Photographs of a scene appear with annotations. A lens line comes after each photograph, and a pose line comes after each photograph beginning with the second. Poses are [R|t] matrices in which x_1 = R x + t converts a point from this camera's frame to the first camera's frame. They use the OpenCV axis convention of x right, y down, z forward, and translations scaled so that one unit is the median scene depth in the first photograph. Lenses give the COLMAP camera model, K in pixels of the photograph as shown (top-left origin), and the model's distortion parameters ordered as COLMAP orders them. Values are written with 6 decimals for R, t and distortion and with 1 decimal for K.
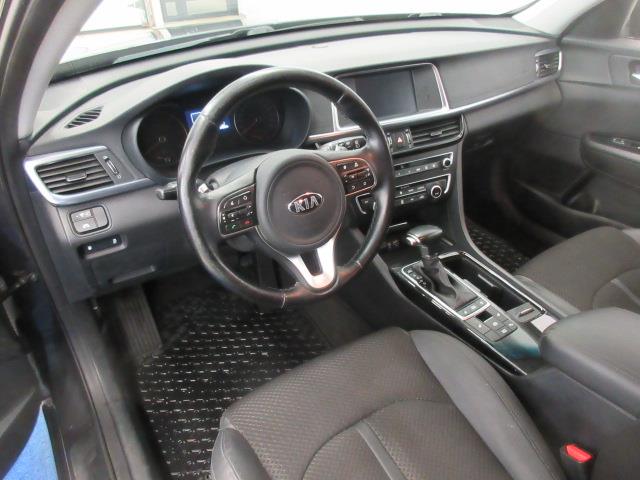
lens RADIAL K [[475.3, 0, 320.0], [0, 475.3, 240.0], [0, 0, 1]] dist [-0.018941, 0.000500]
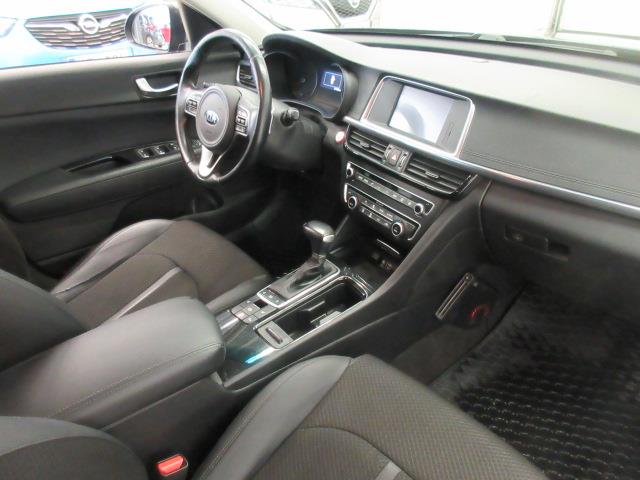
lens RADIAL K [[475.8, 0, 320.0], [0, 475.8, 240.0], [0, 0, 1]] dist [-0.001957, 0.002921]
pose [[0.132583, 0.514778, -0.847010, 1.003874], [-0.522331, 0.762552, 0.381687, -0.356275], [0.842373, 0.391814, 0.369986, 0.559569]]
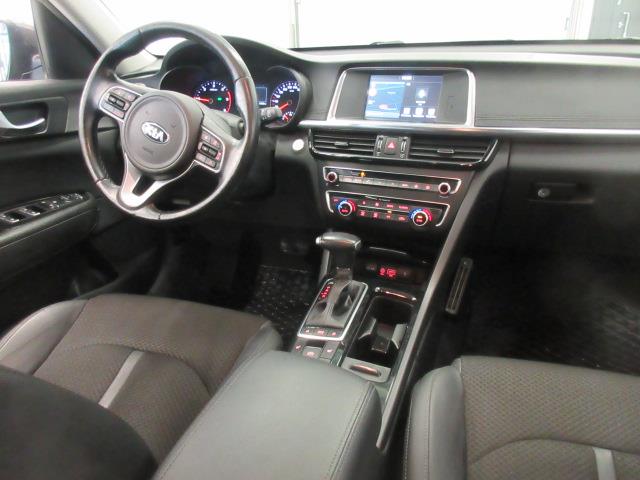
lens RADIAL K [[475.3, 0, 320.0], [0, 475.3, 240.0], [0, 0, 1]] dist [-0.018941, 0.000500]
pose [[0.616174, 0.301189, -0.727746, 0.745450], [-0.406676, 0.912958, 0.033514, -0.026679], [0.674495, 0.275306, 0.685027, 0.343960]]
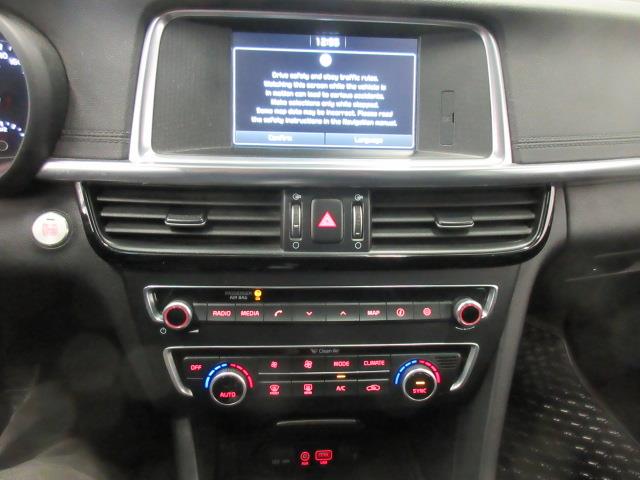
lens RADIAL K [[475.3, 0, 320.0], [0, 475.3, 240.0], [0, 0, 1]] dist [-0.018941, 0.000500]
pose [[0.927882, 0.223315, -0.298606, 0.259240], [-0.245180, 0.968757, -0.037372, -0.175325], [0.280931, 0.107889, 0.953645, 0.641336]]
